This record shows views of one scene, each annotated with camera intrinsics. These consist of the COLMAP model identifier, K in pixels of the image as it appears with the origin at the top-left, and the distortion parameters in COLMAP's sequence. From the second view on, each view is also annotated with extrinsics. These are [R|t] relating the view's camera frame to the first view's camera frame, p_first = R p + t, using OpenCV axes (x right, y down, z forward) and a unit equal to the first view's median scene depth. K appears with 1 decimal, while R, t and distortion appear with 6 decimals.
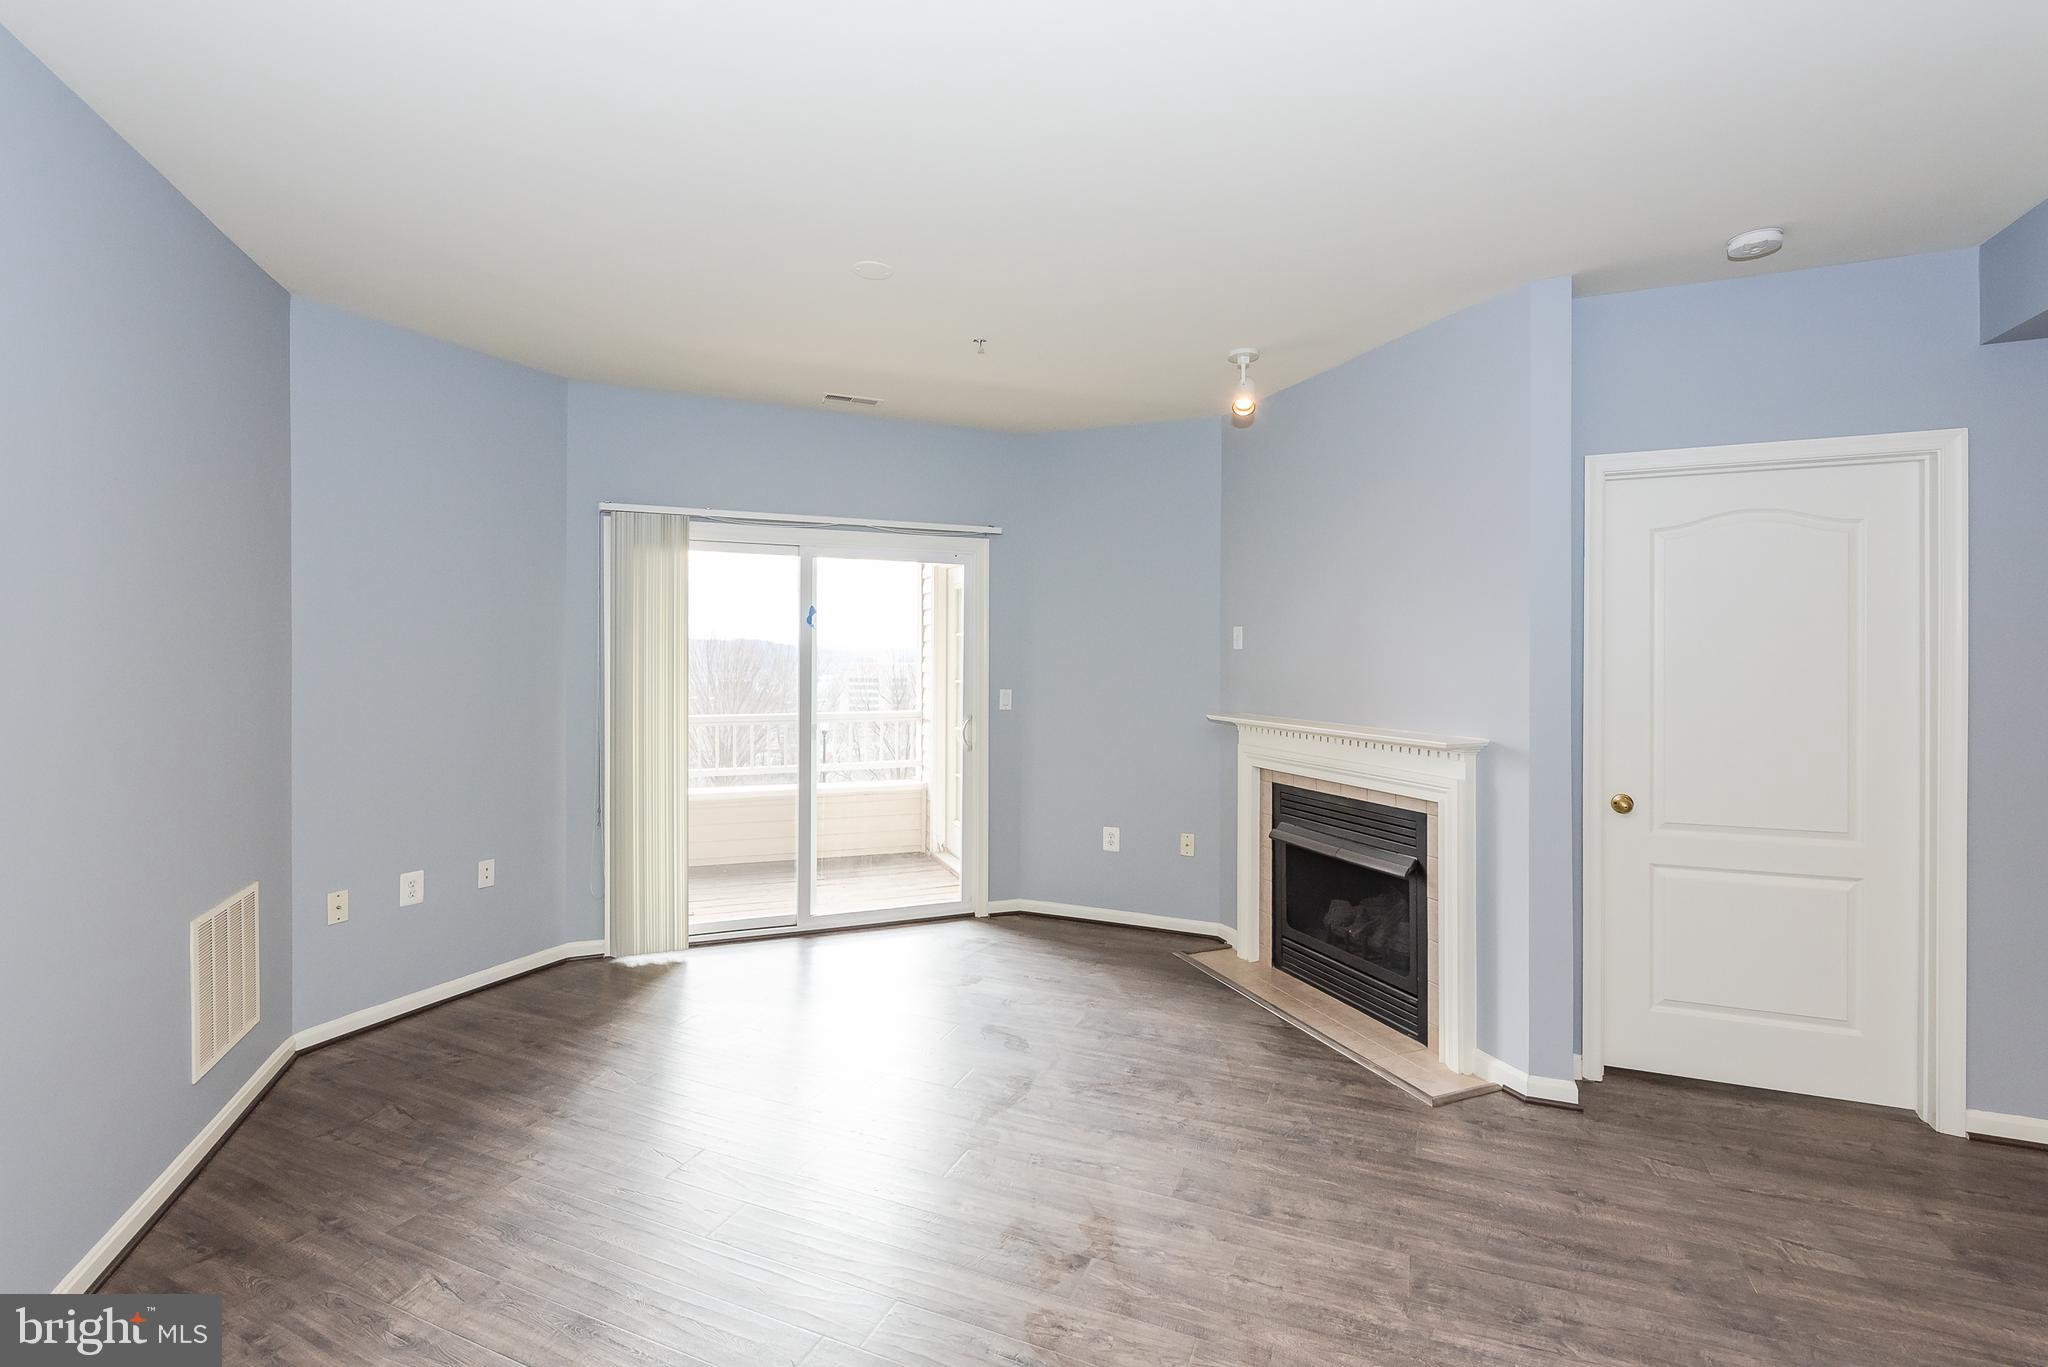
lens RADIAL K [[922.0, 0, 1040.7], [0, 922.0, 654.6], [0, 0, 1]] dist [-0.002032, -0.004489]
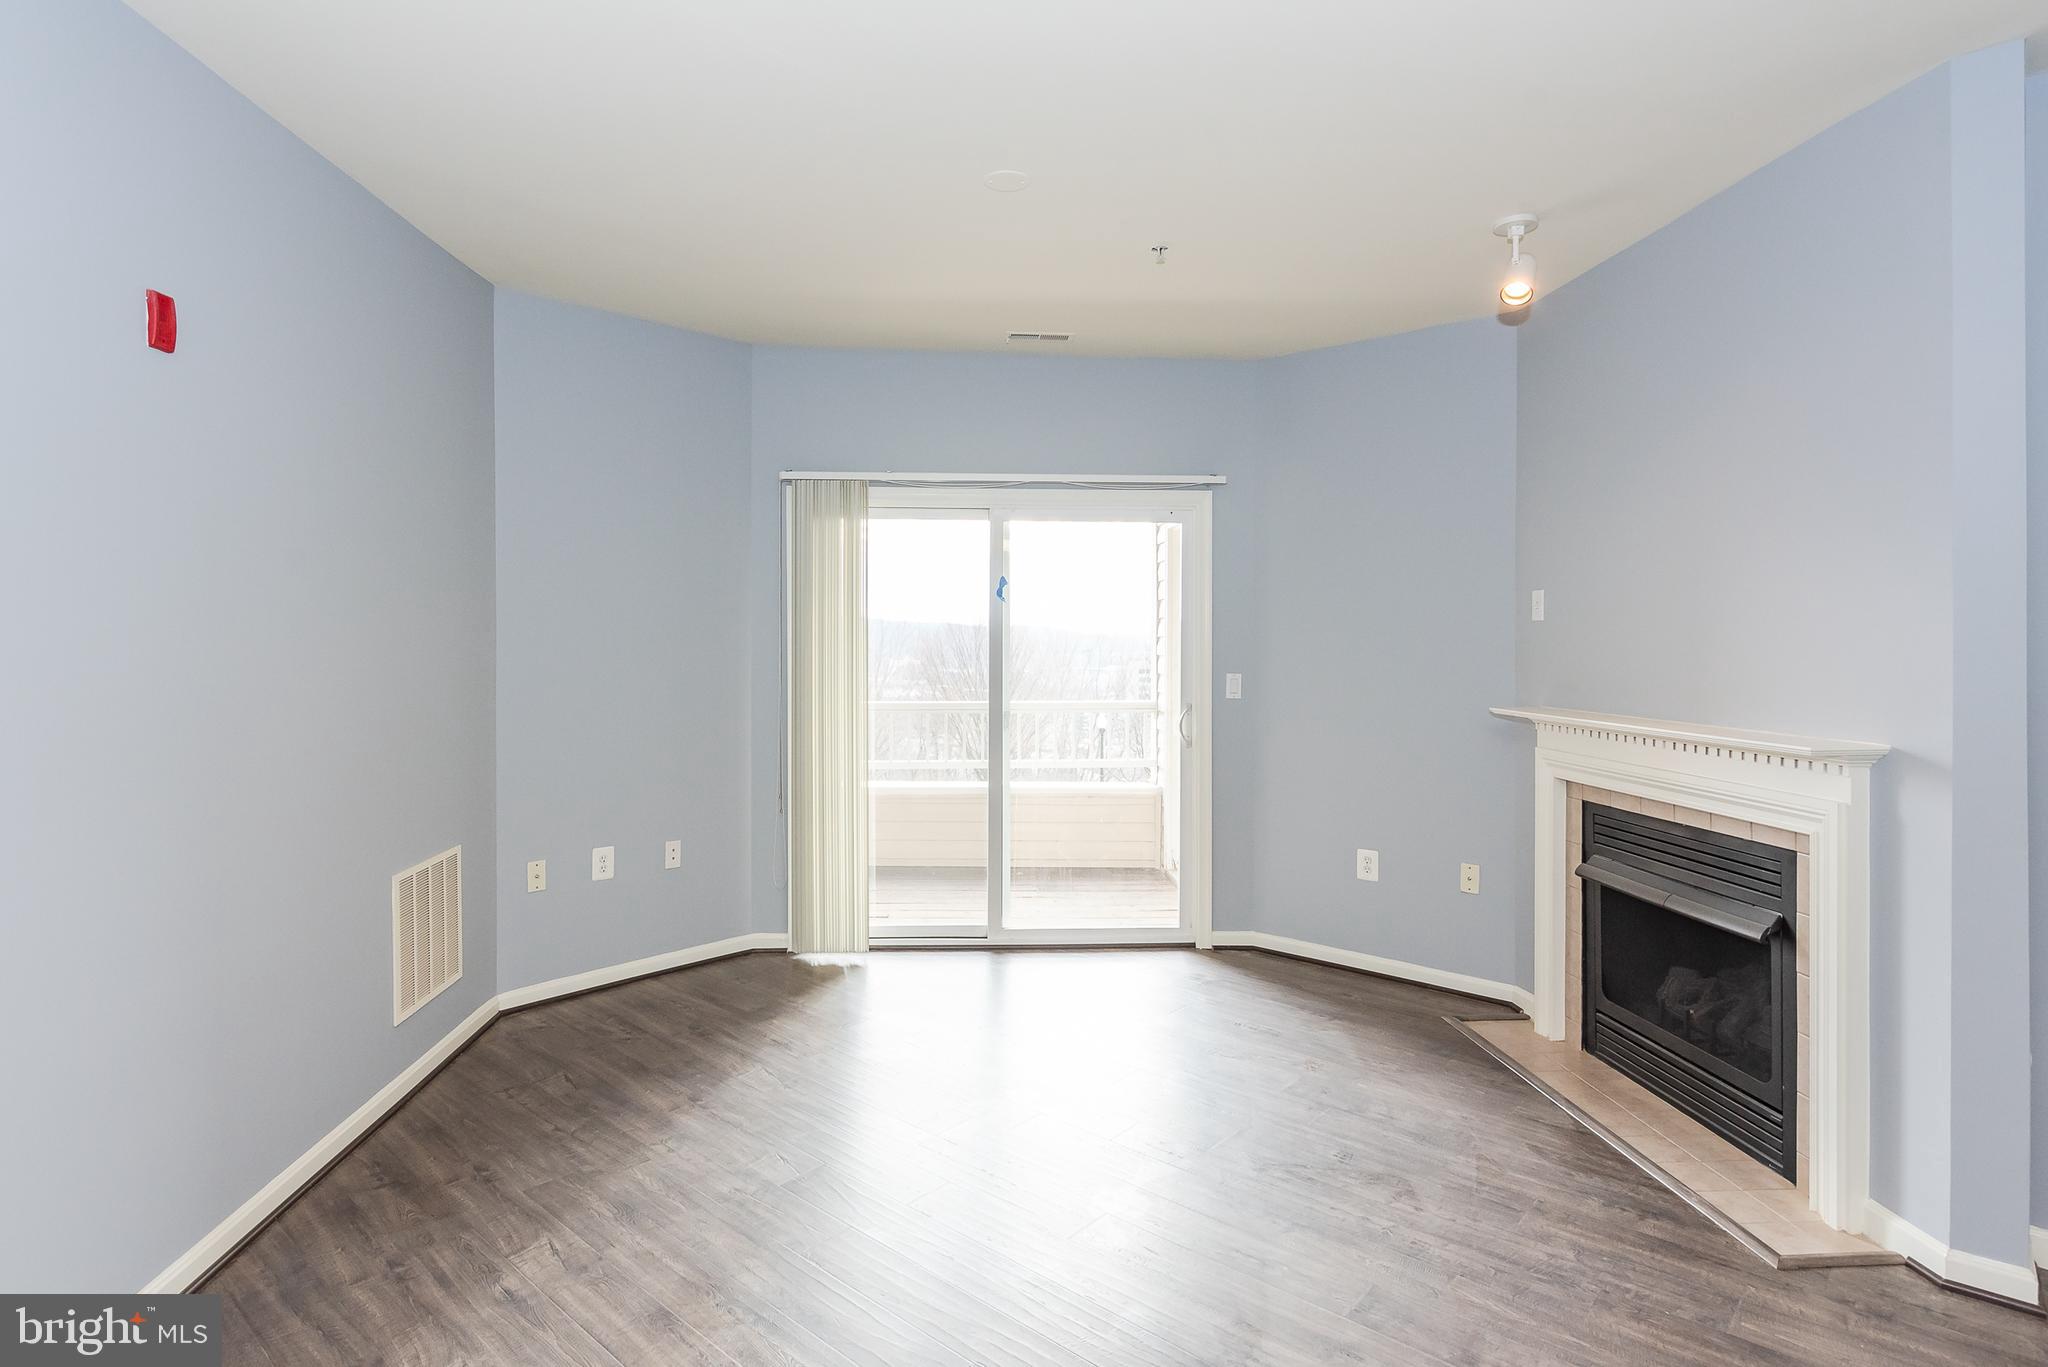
lens RADIAL K [[1084.8, 0, 986.7], [0, 1084.8, 643.3], [0, 0, 1]] dist [-0.007301, -0.004472]
pose [[0.940576, -0.002342, -0.339576, 0.121288], [0.002716, 0.999996, 0.000627, 0.014086], [0.339574, -0.001512, 0.940578, 0.030201]]
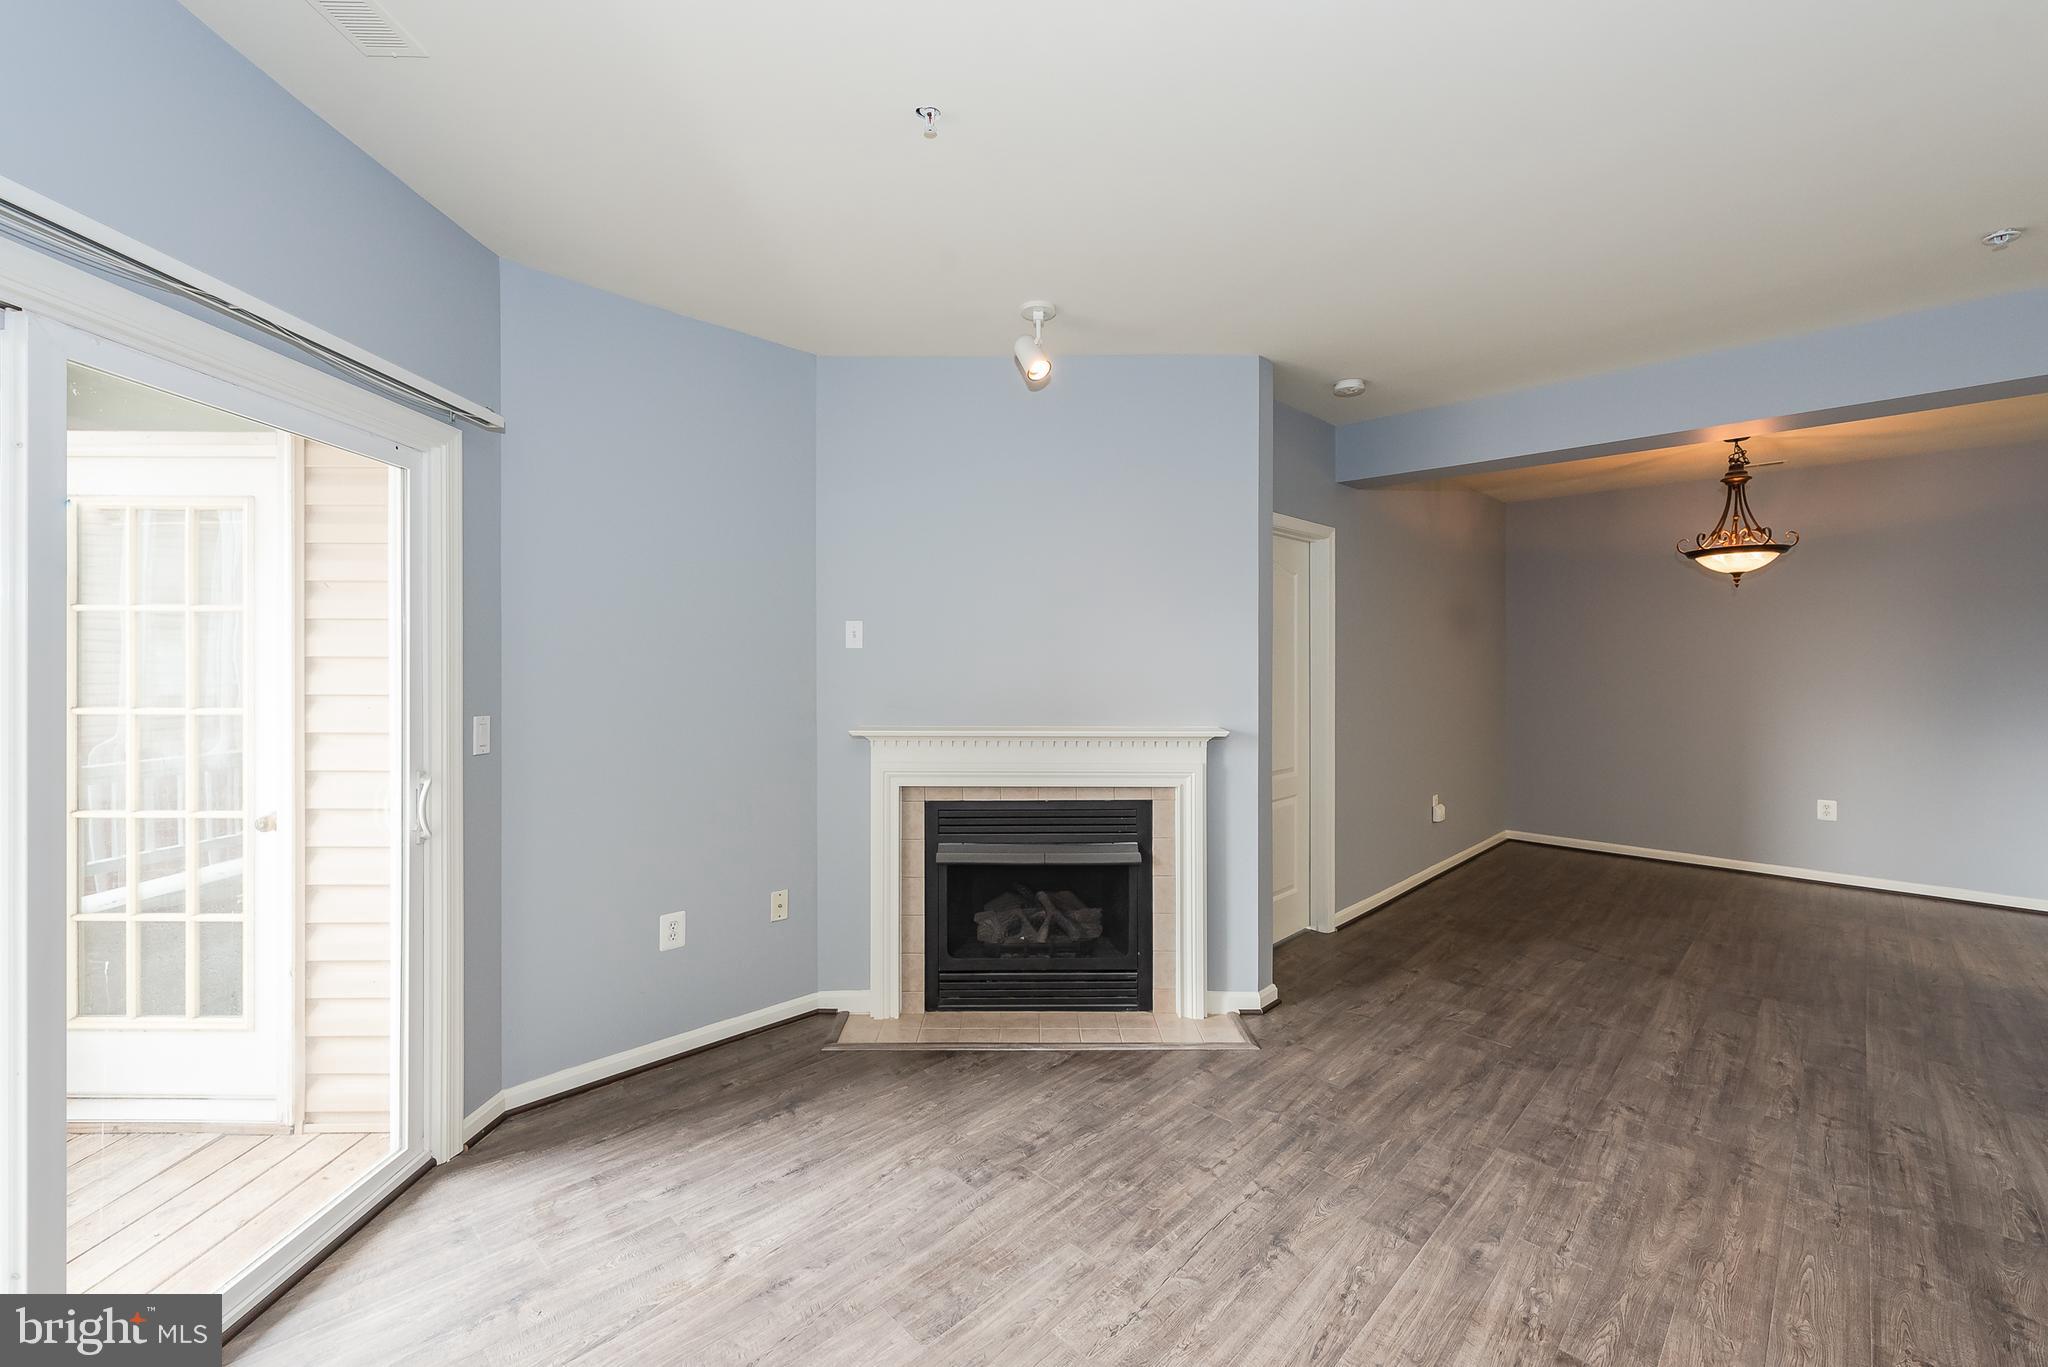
lens RADIAL K [[838.9, 0, 1042.4], [0, 838.9, 663.3], [0, 0, 1]] dist [0.012700, -0.004736]
pose [[0.360730, -0.006059, 0.932651, -0.558345], [-0.003077, 0.999966, 0.007687, 0.002744], [-0.932665, -0.005643, 0.360699, 0.758717]]
